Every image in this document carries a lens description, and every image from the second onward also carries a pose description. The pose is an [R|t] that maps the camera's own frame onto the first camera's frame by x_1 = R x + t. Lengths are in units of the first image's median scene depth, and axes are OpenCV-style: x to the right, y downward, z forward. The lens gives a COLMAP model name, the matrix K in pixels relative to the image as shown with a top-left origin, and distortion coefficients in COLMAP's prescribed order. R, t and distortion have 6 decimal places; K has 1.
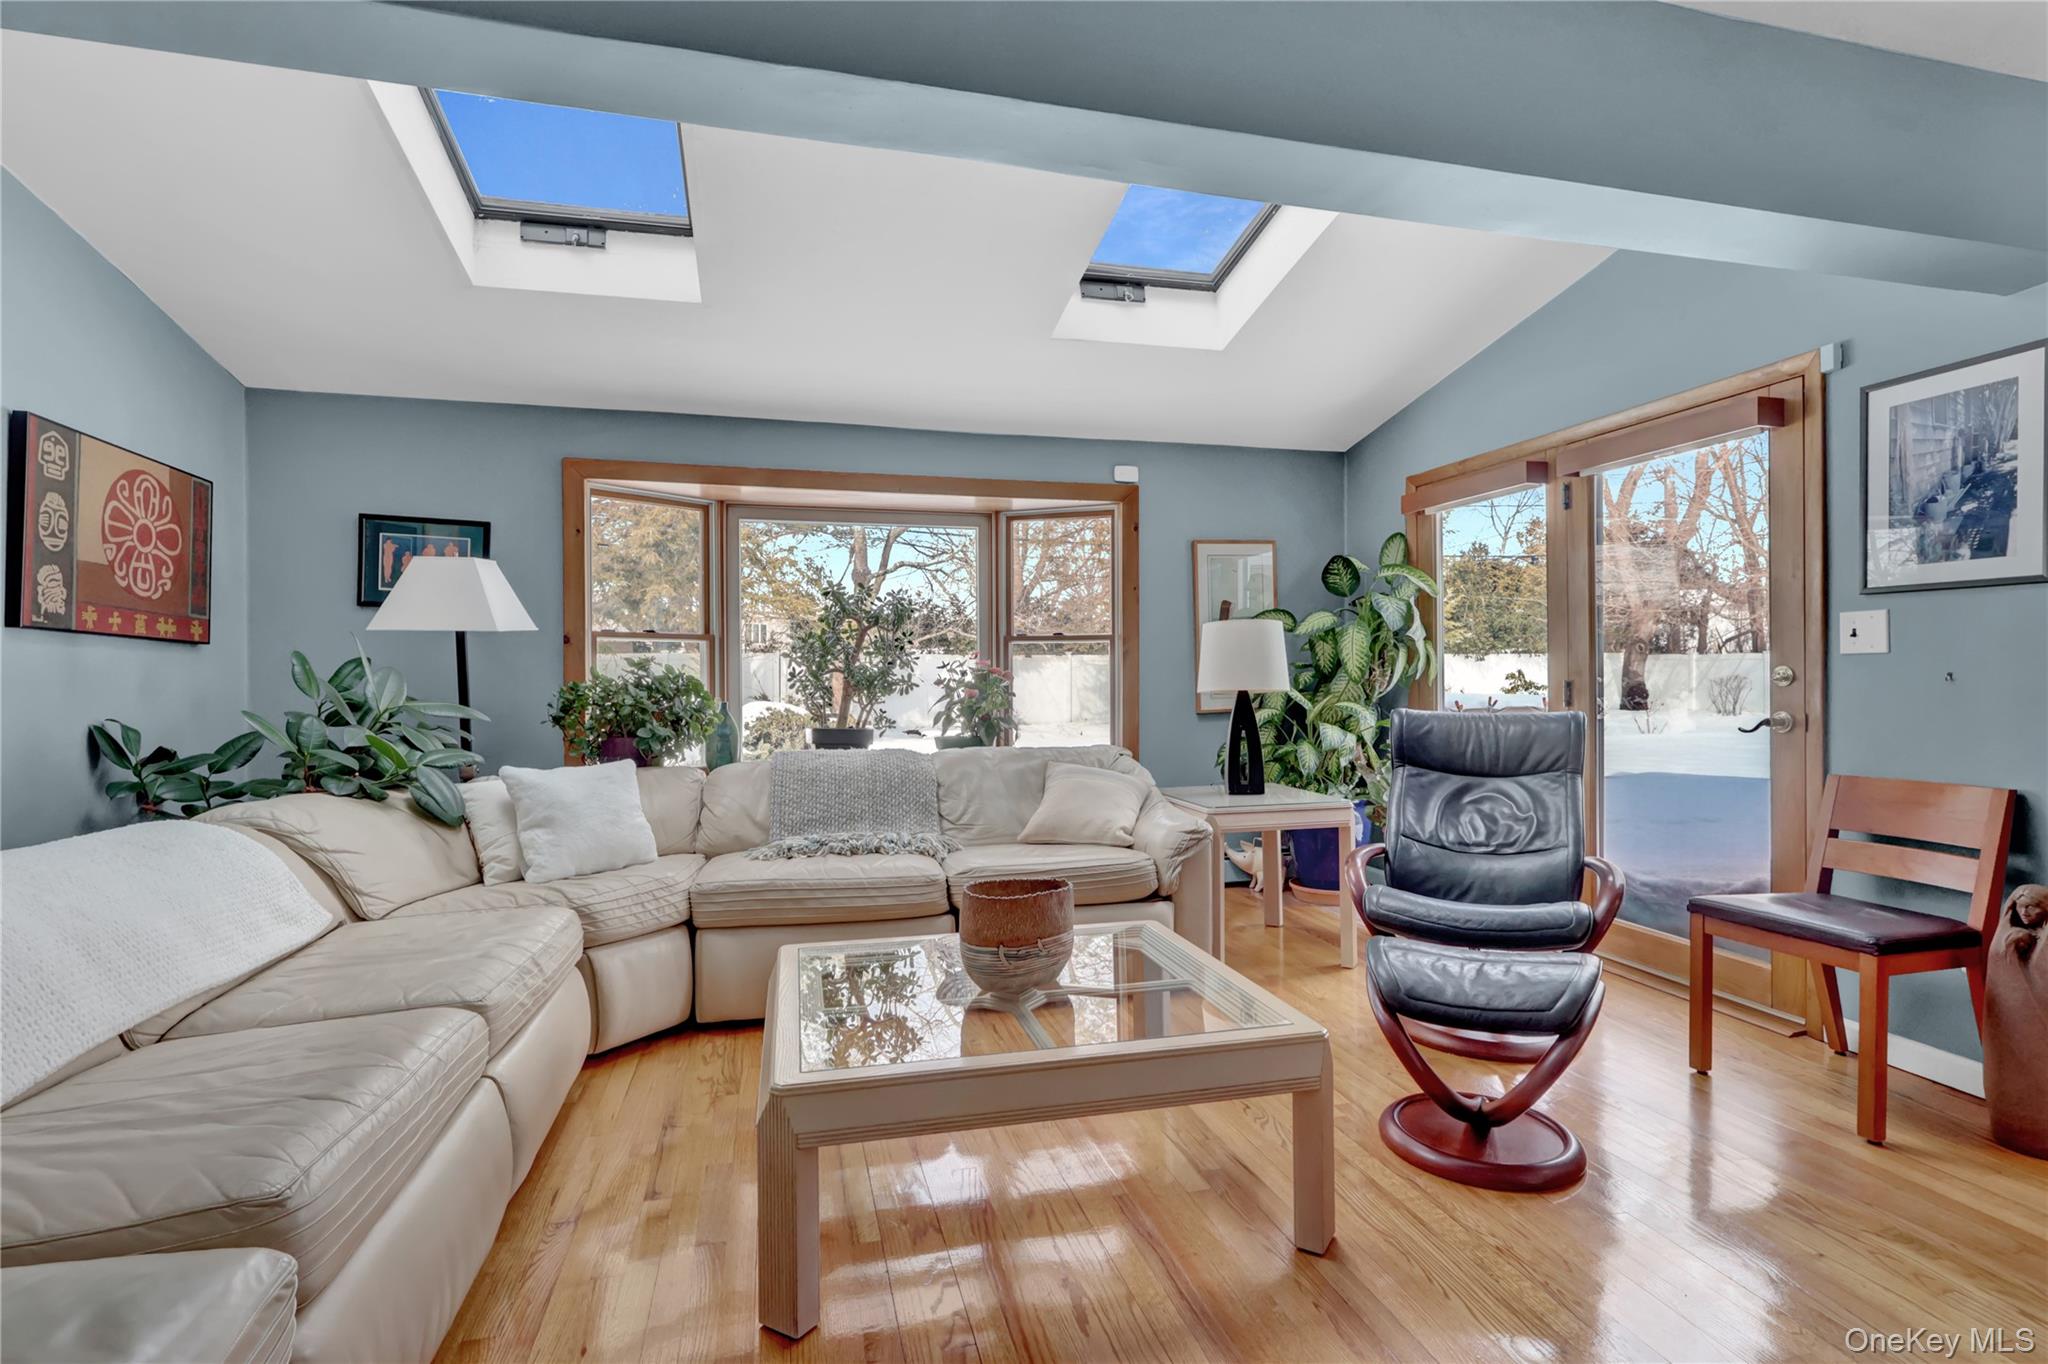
lens RADIAL K [[954.9, 0, 971.2], [0, 954.9, 687.8], [0, 0, 1]] dist [-0.000551, 0.000218]
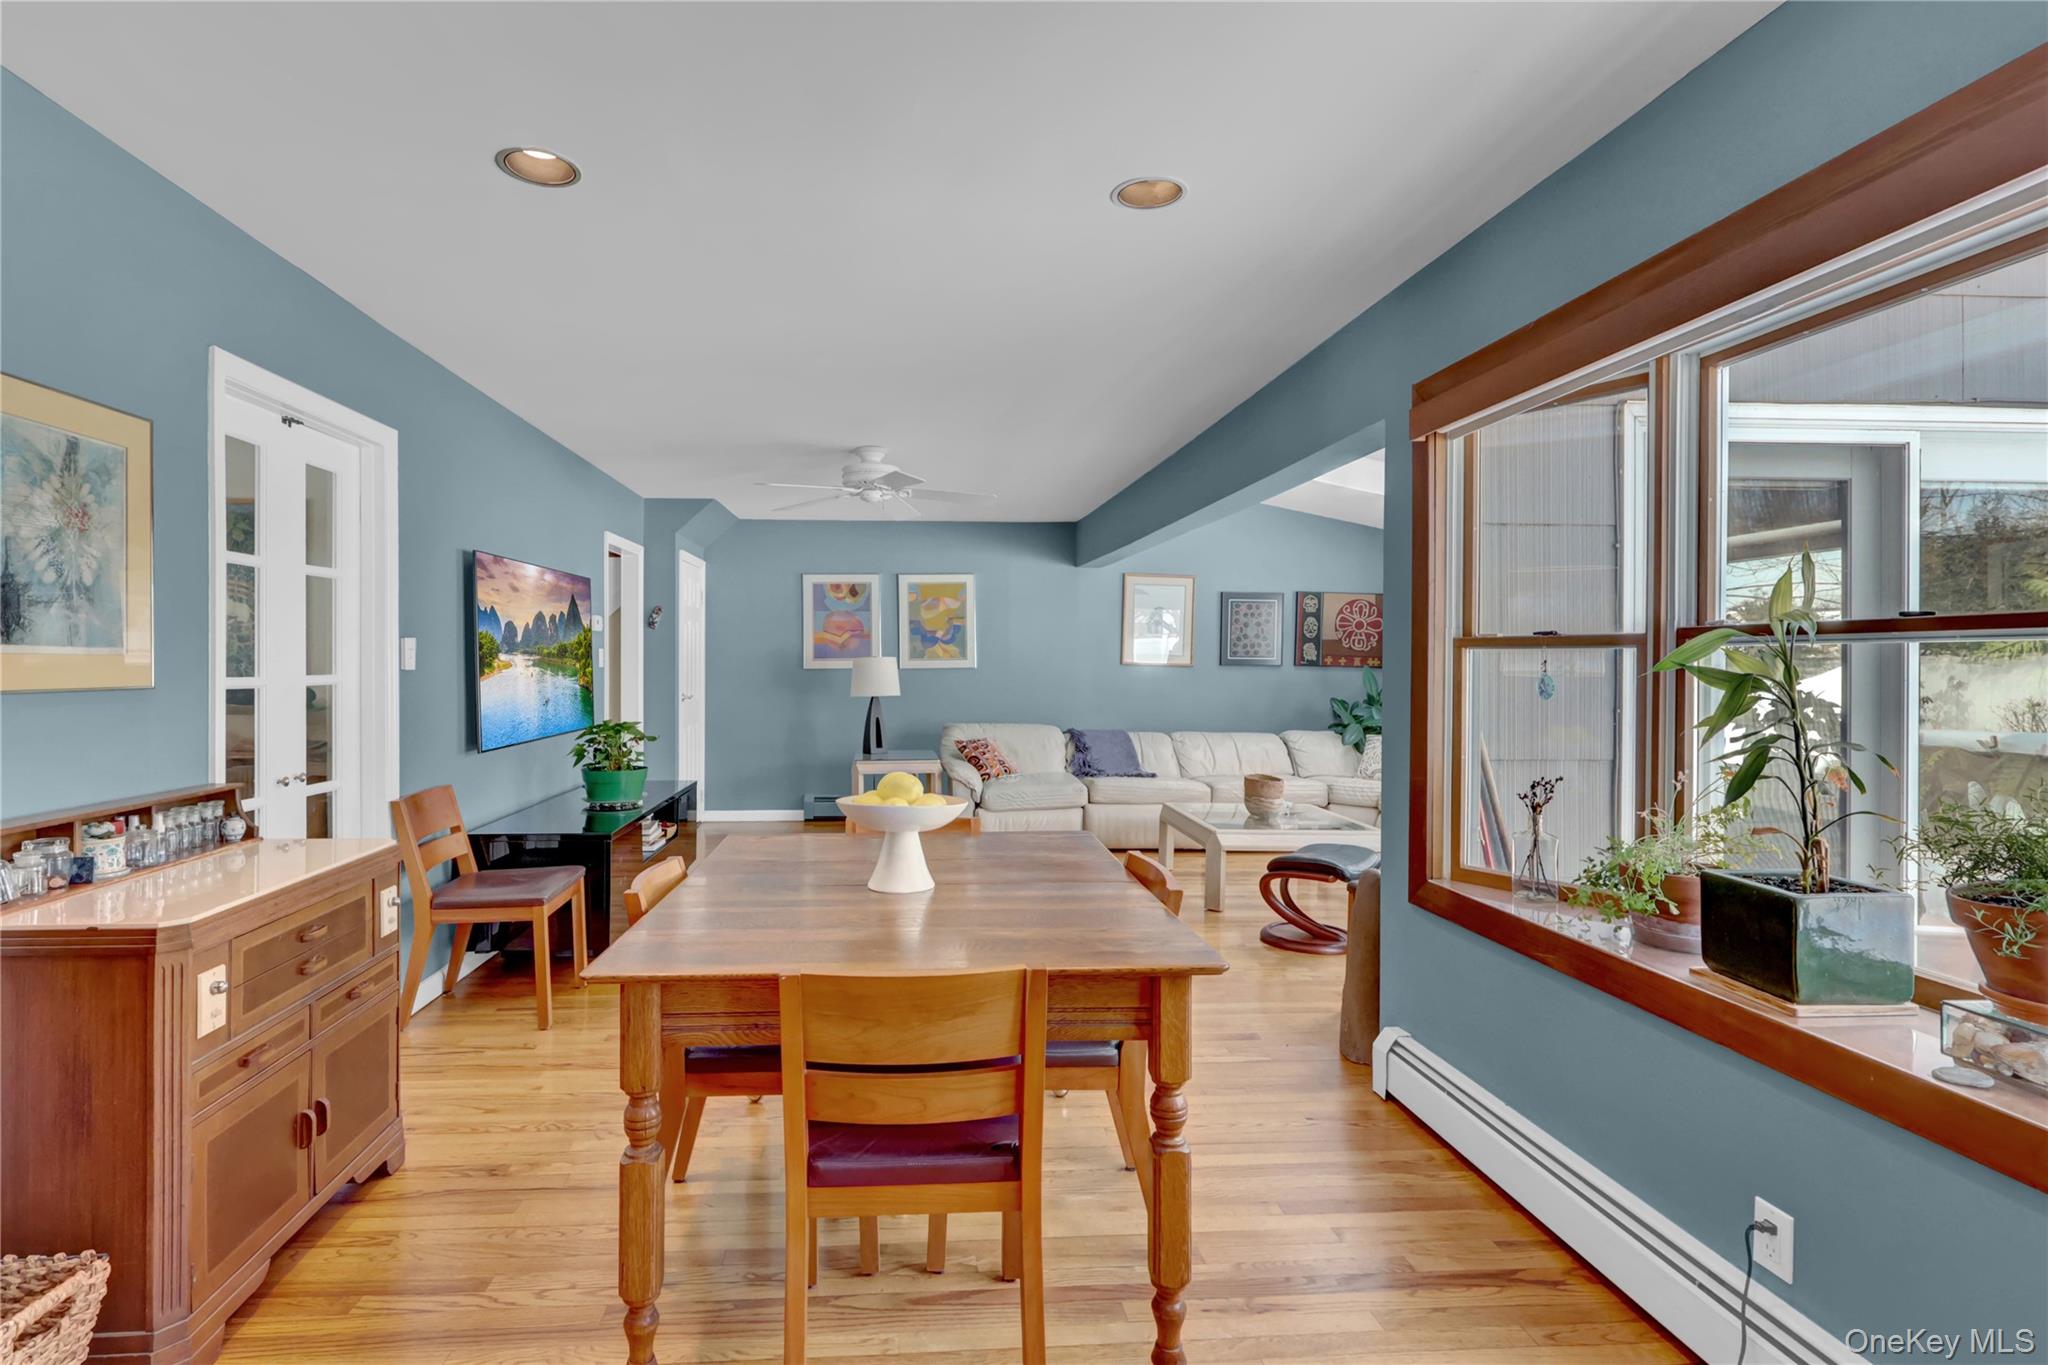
lens RADIAL K [[969.6, 0, 1024.0], [0, 969.6, 682.5], [0, 0, 1]] dist [0.002633, 0.000136]
pose [[-0.079122, 0.027209, -0.996494, 1.403461], [-0.014524, 0.999490, 0.028444, -0.059141], [0.996759, 0.016724, -0.078687, 0.282273]]
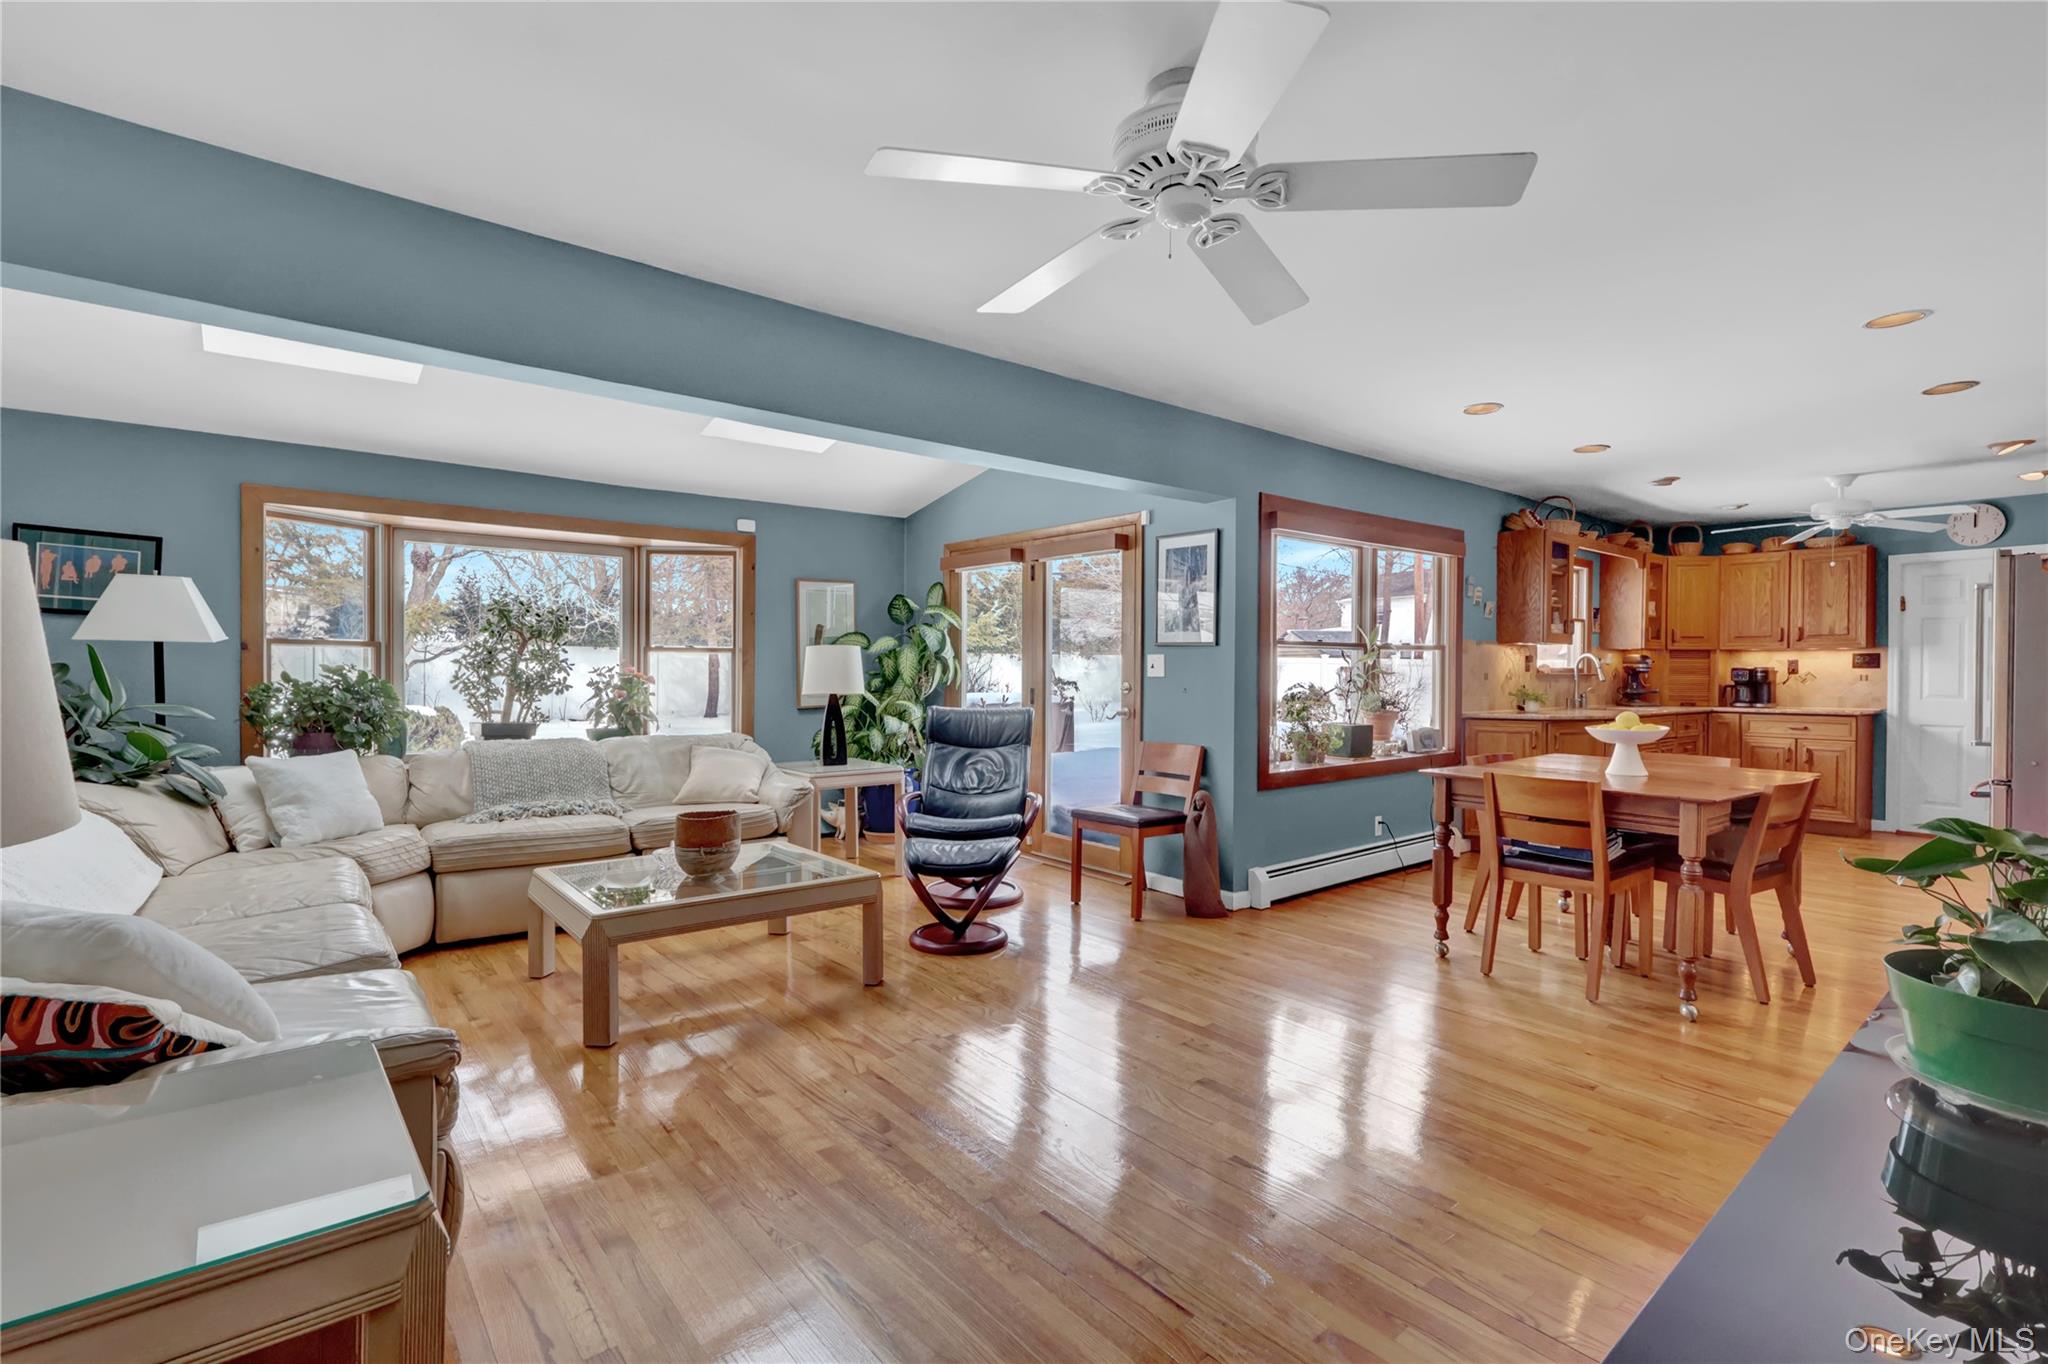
lens RADIAL K [[957.3, 0, 1011.1], [0, 957.3, 677.4], [0, 0, 1]] dist [-0.002078, -0.000527]
pose [[0.890790, 0.010461, 0.454295, -0.133999], [-0.009544, 0.999945, -0.004313, -0.017762], [-0.454315, -0.000494, 0.890841, -0.411938]]
